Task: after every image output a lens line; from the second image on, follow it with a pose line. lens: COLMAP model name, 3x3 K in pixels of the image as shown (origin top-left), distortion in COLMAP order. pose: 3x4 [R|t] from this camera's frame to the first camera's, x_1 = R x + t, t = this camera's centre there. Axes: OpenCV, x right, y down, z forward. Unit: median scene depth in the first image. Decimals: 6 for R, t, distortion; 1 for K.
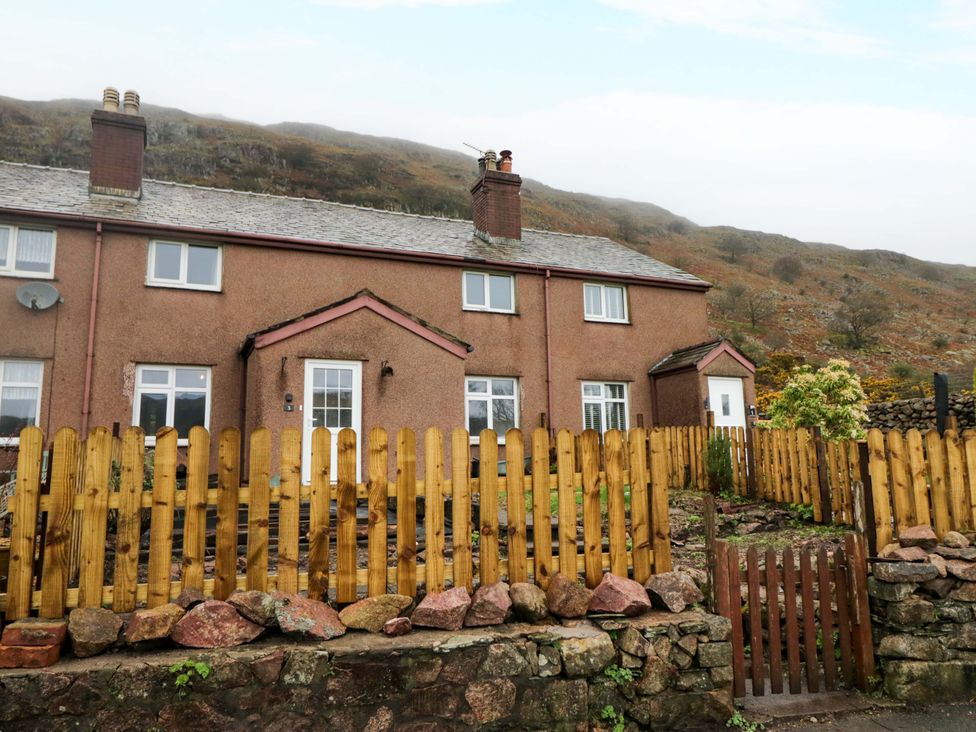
lens RADIAL K [[728.1, 0, 488.4], [0, 728.1, 373.6], [0, 0, 1]] dist [0.006752, -0.003025]
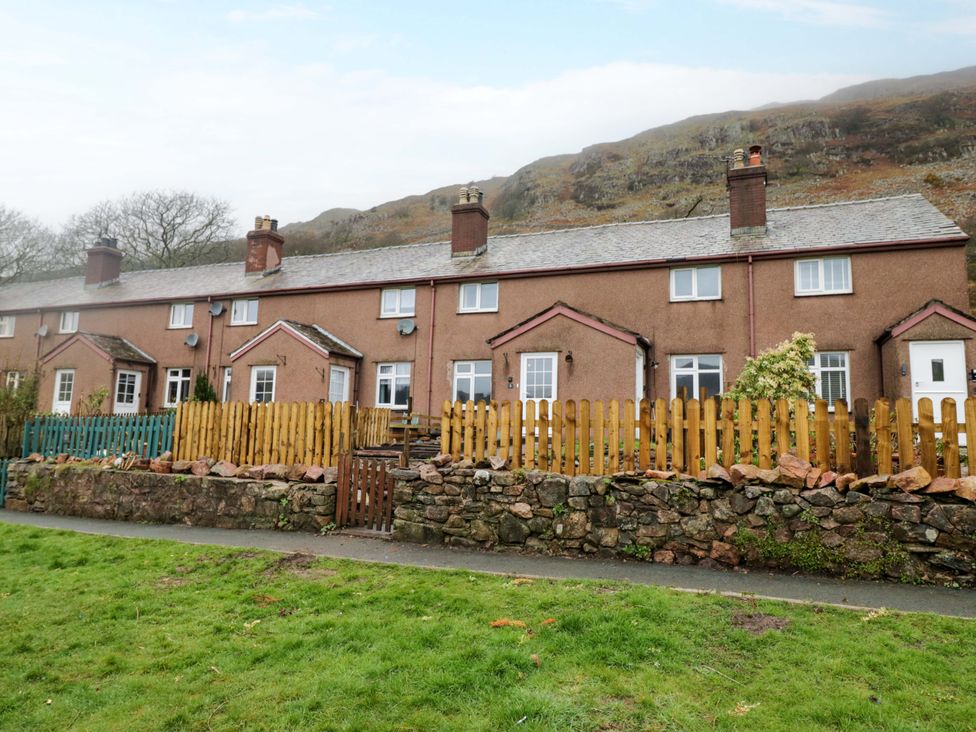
lens RADIAL K [[658.6, 0, 489.7], [0, 658.6, 373.0], [0, 0, 1]] dist [0.004457, -0.000025]
pose [[0.713651, -0.034988, -0.699627, 0.603490], [0.062319, 0.997963, 0.013661, -0.001709], [0.697724, -0.053349, 0.714377, -0.021023]]
